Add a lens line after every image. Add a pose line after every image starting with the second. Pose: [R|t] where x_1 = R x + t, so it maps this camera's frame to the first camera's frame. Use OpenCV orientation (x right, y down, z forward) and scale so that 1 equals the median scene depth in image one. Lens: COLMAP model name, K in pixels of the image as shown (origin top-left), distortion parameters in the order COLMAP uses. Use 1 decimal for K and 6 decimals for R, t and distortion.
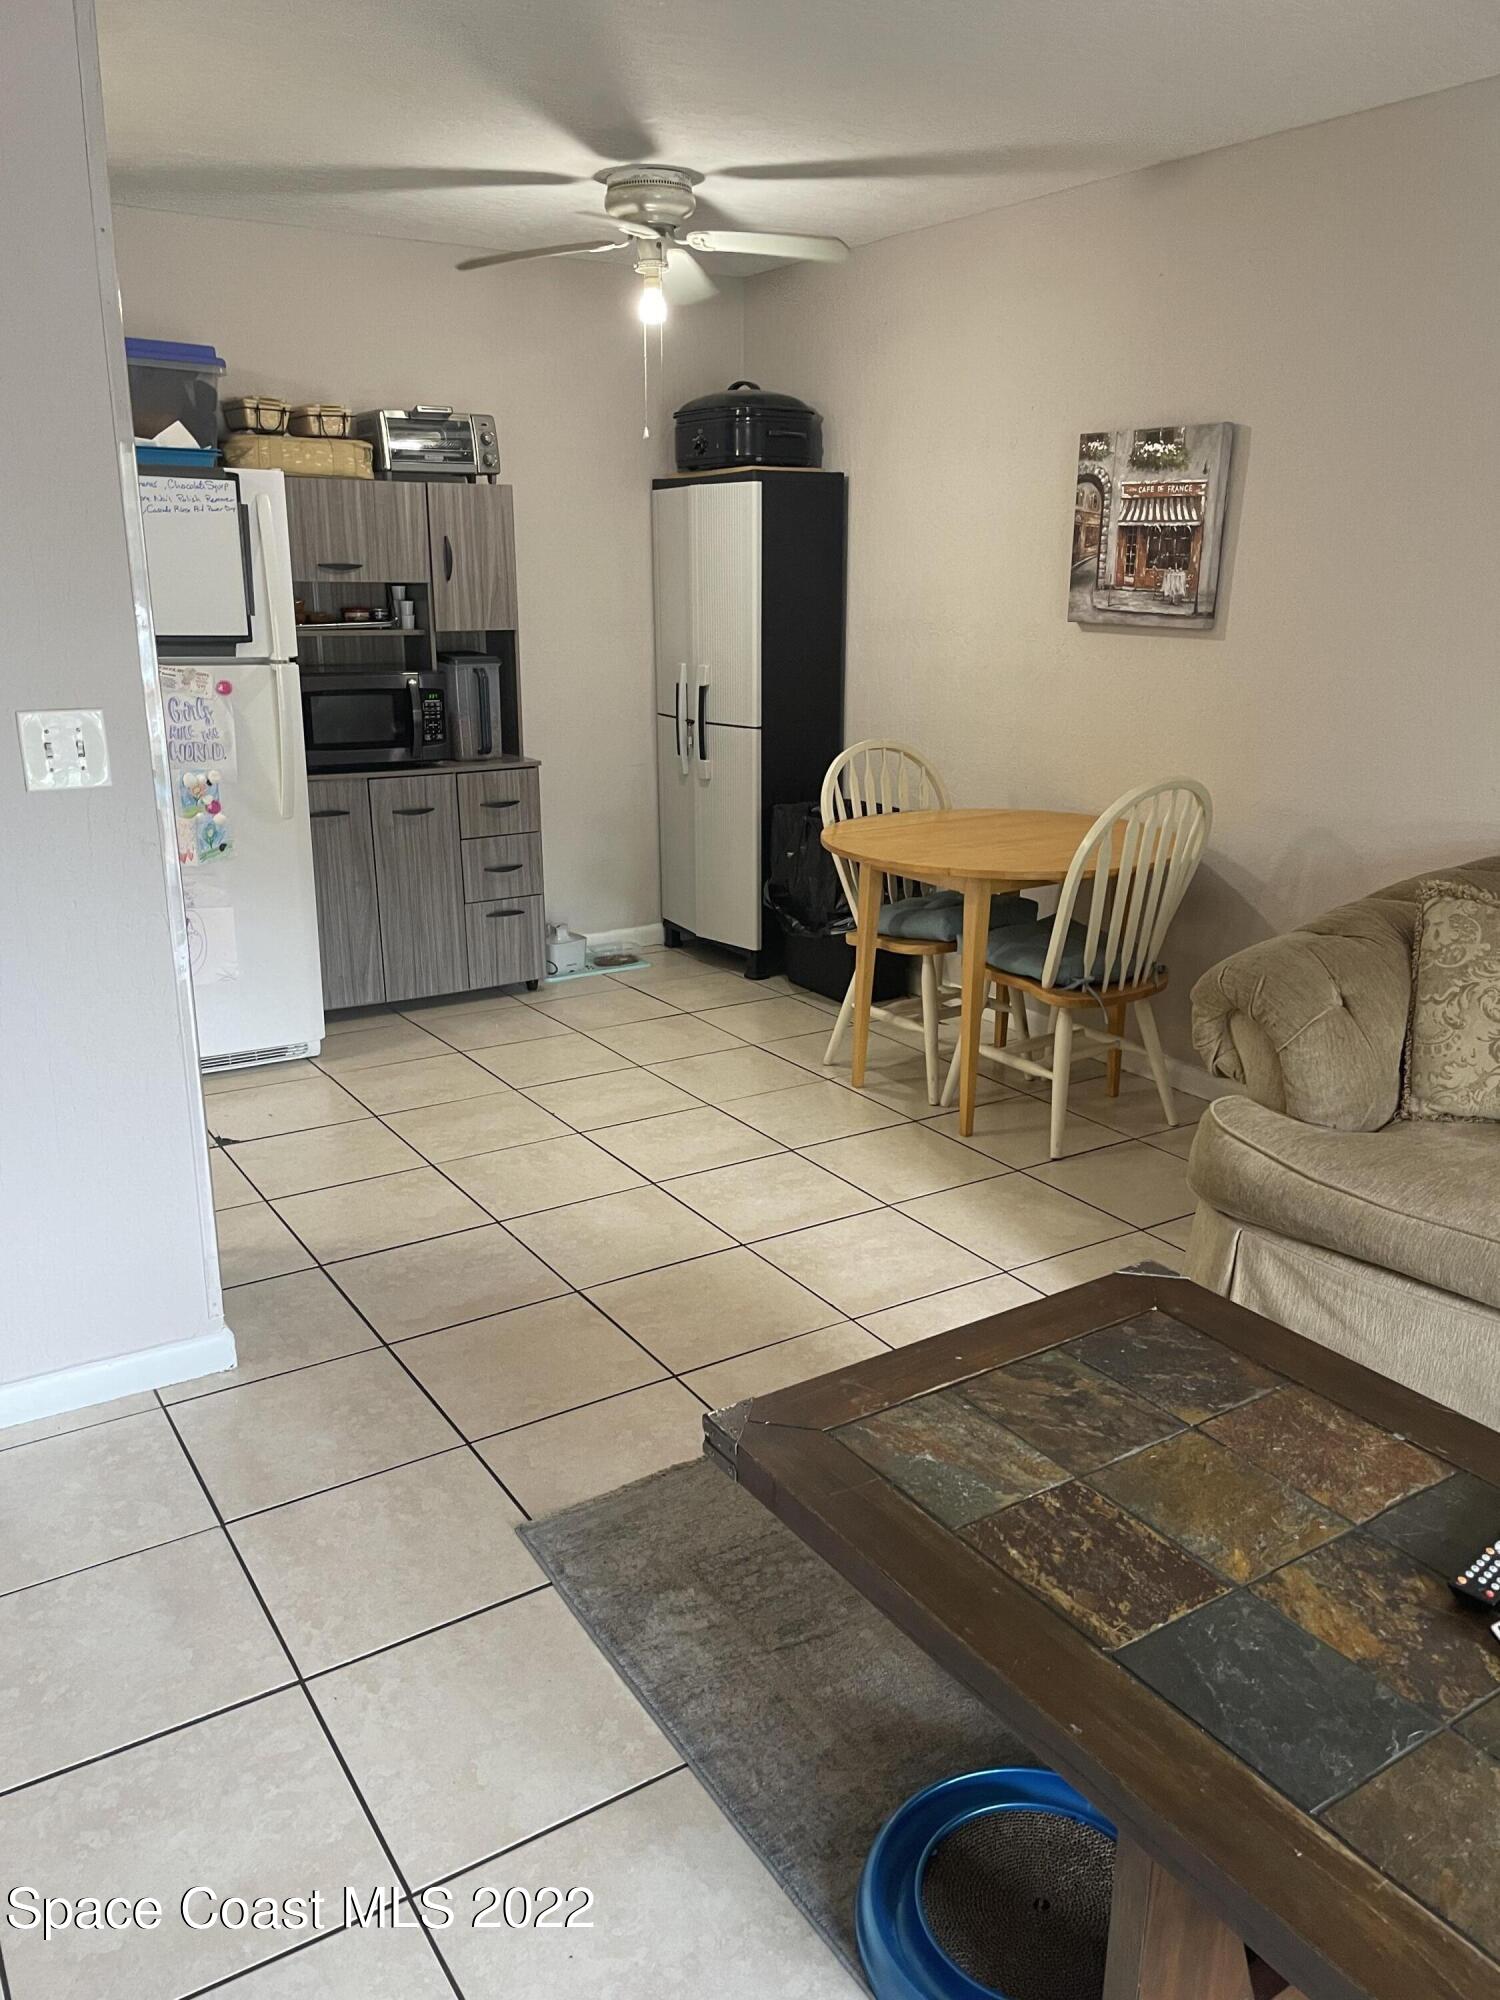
lens RADIAL K [[1503.4, 0, 748.1], [0, 1503.4, 1012.4], [0, 0, 1]] dist [0.079388, -0.108815]
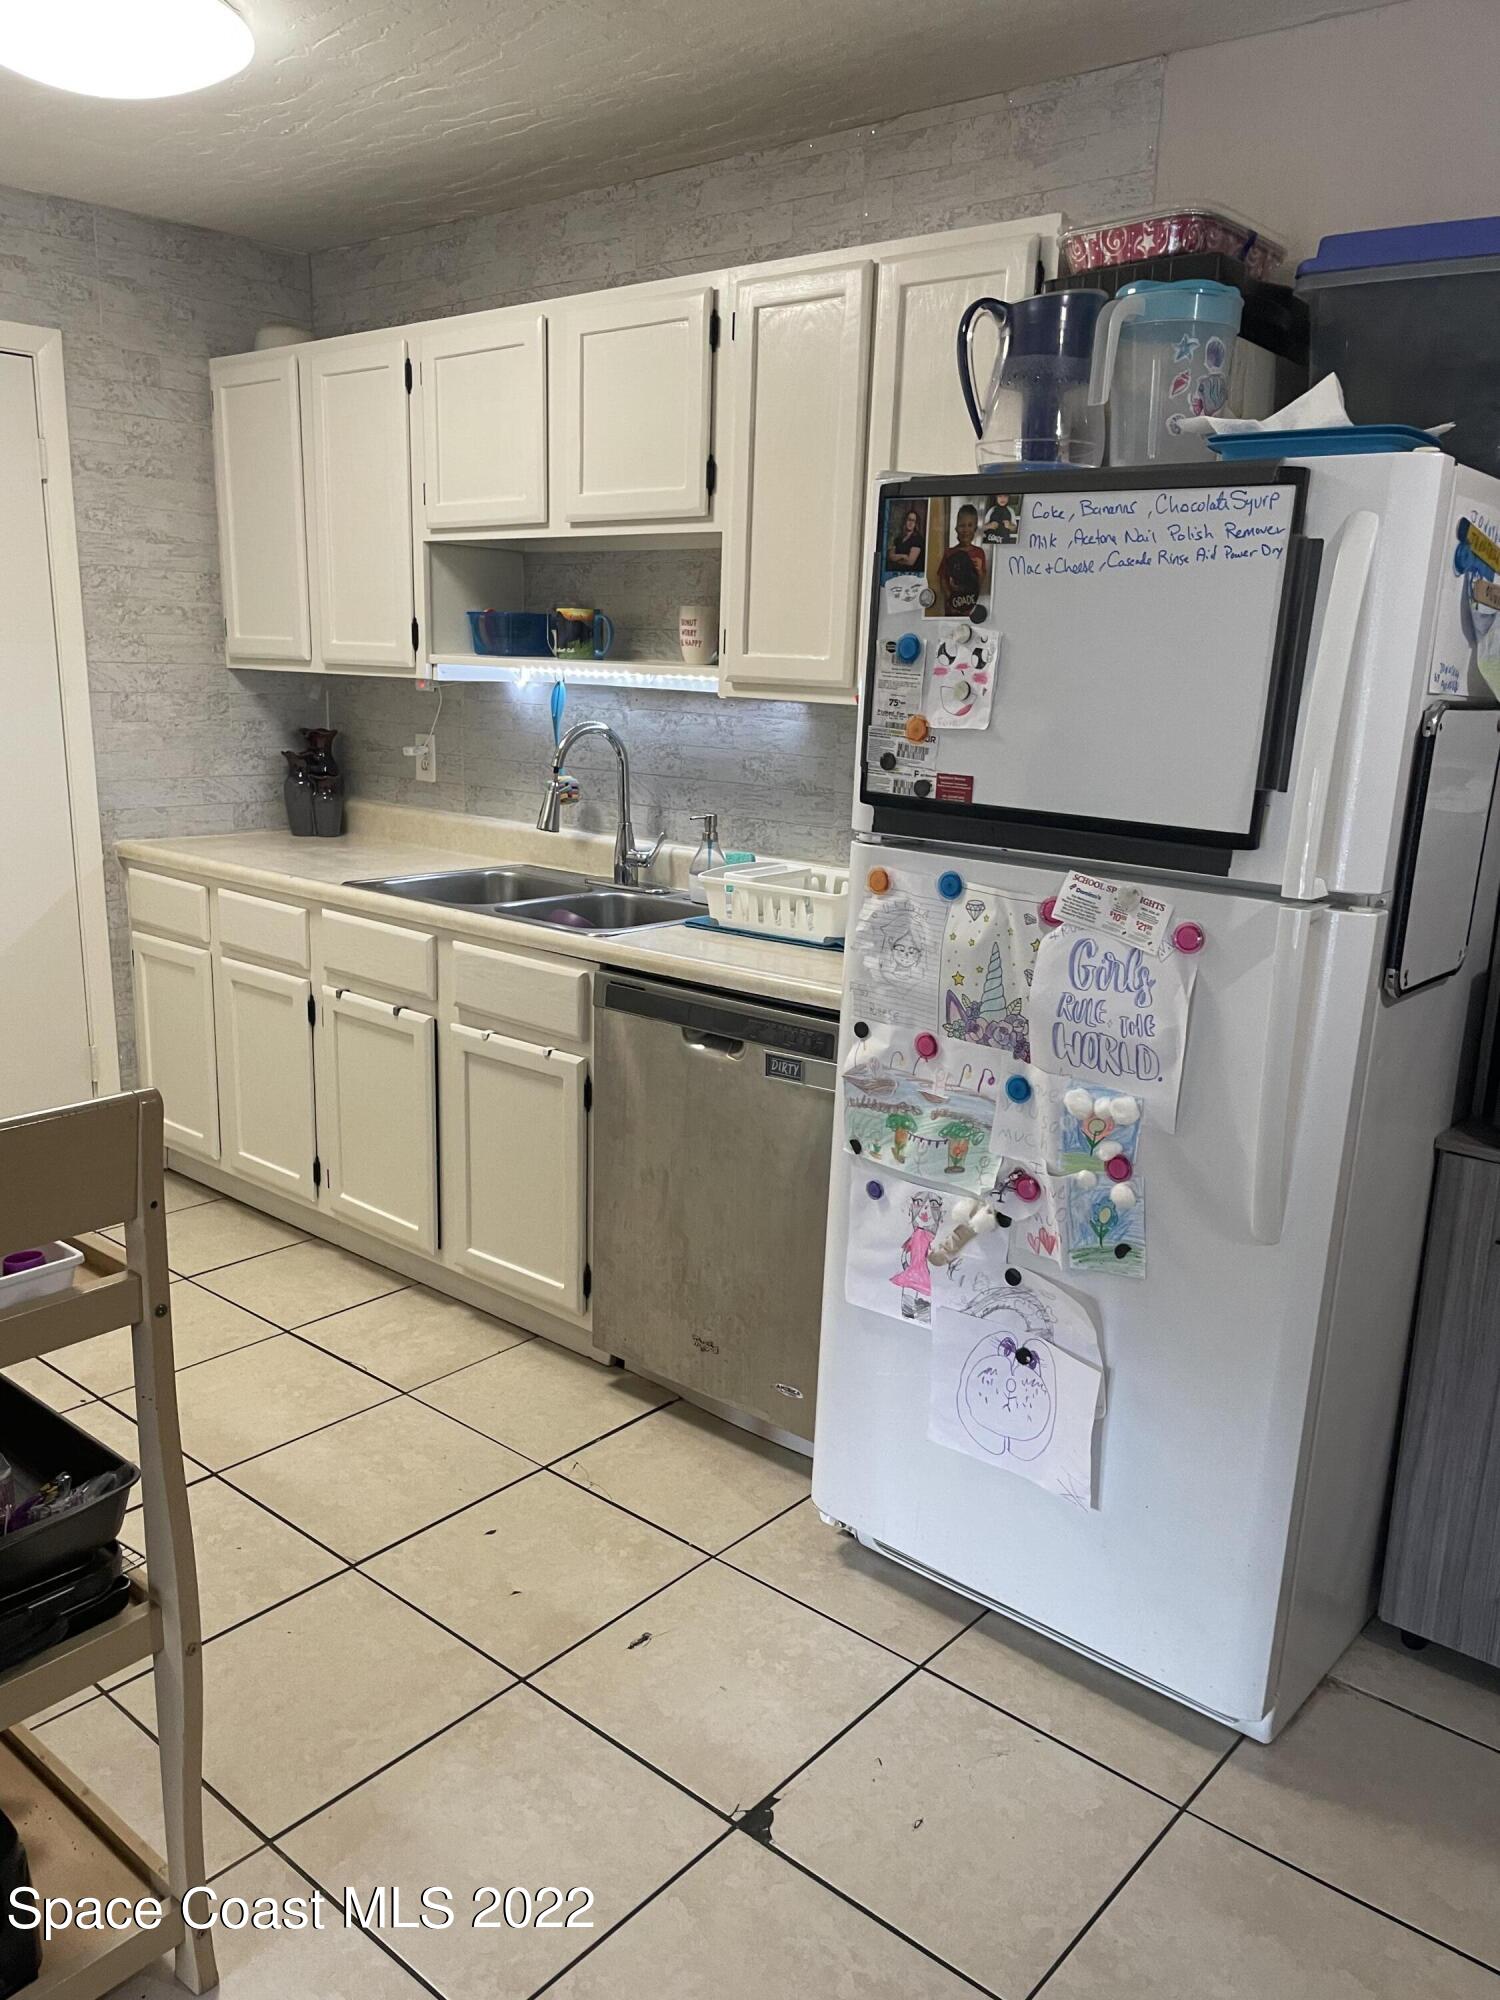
lens RADIAL K [[1503.4, 0, 756.3], [0, 1503.4, 1016.2], [0, 0, 1]] dist [0.079388, -0.108815]
pose [[0.288423, 0.227831, -0.930003, 0.050356], [-0.297693, 0.944480, 0.139054, -0.216806], [0.910050, 0.236749, 0.340233, 0.732215]]
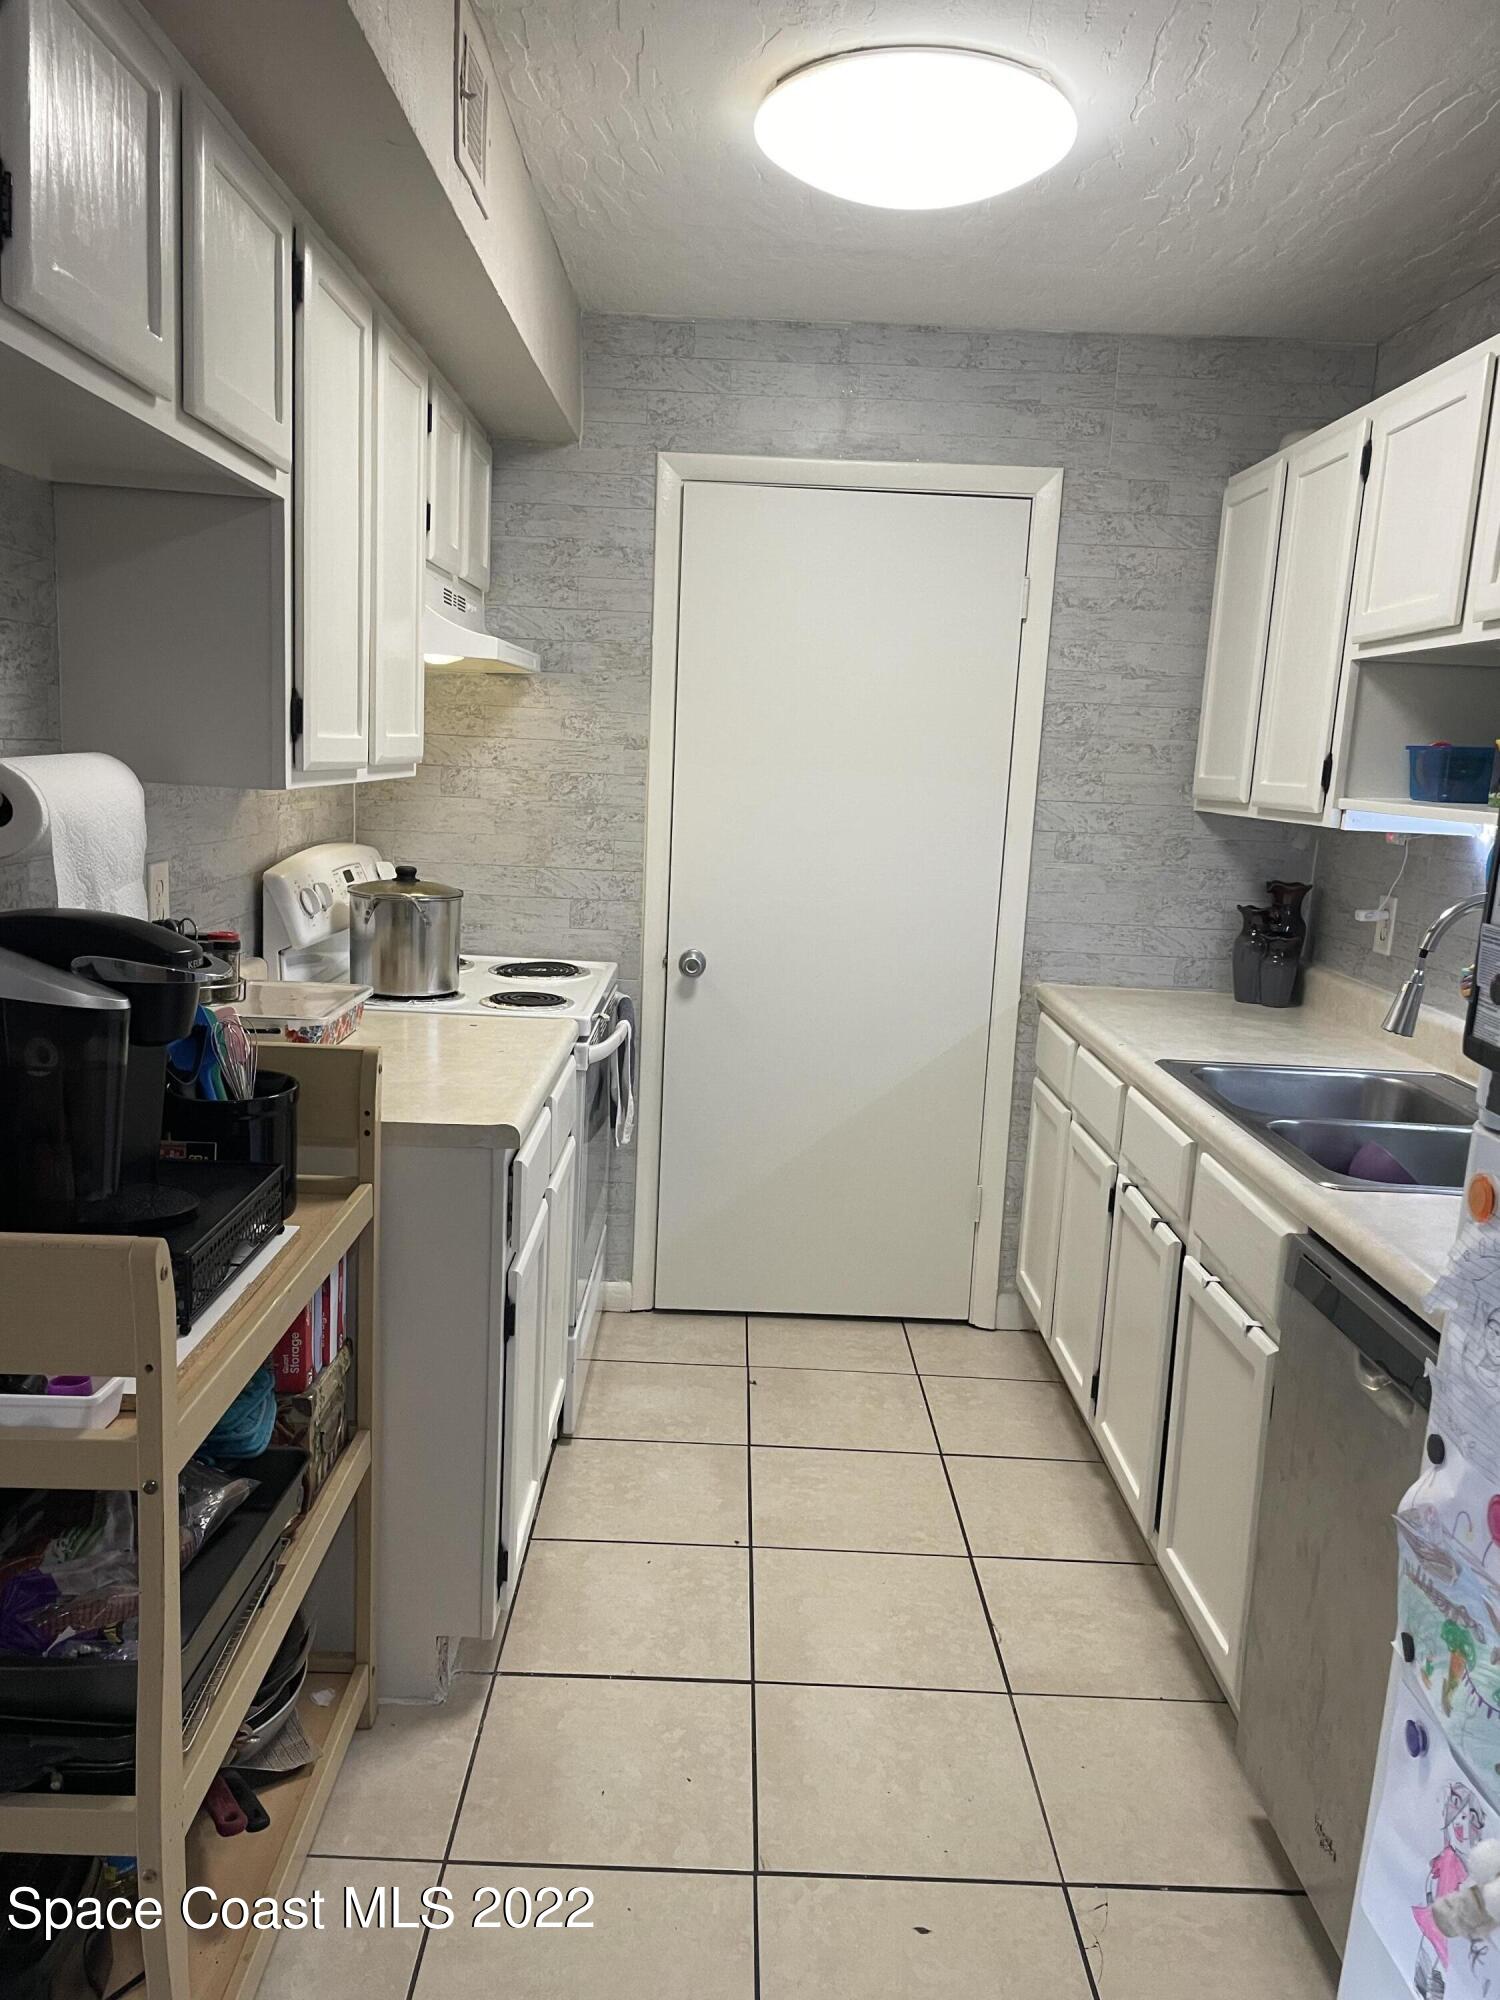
lens RADIAL K [[1503.4, 0, 752.9], [0, 1503.4, 1017.2], [0, 0, 1]] dist [0.079388, -0.108815]
pose [[-0.538939, 0.119478, -0.833828, -0.120081], [-0.284896, 0.905699, 0.313917, -0.286301], [0.792704, 0.406736, -0.454078, 0.949248]]
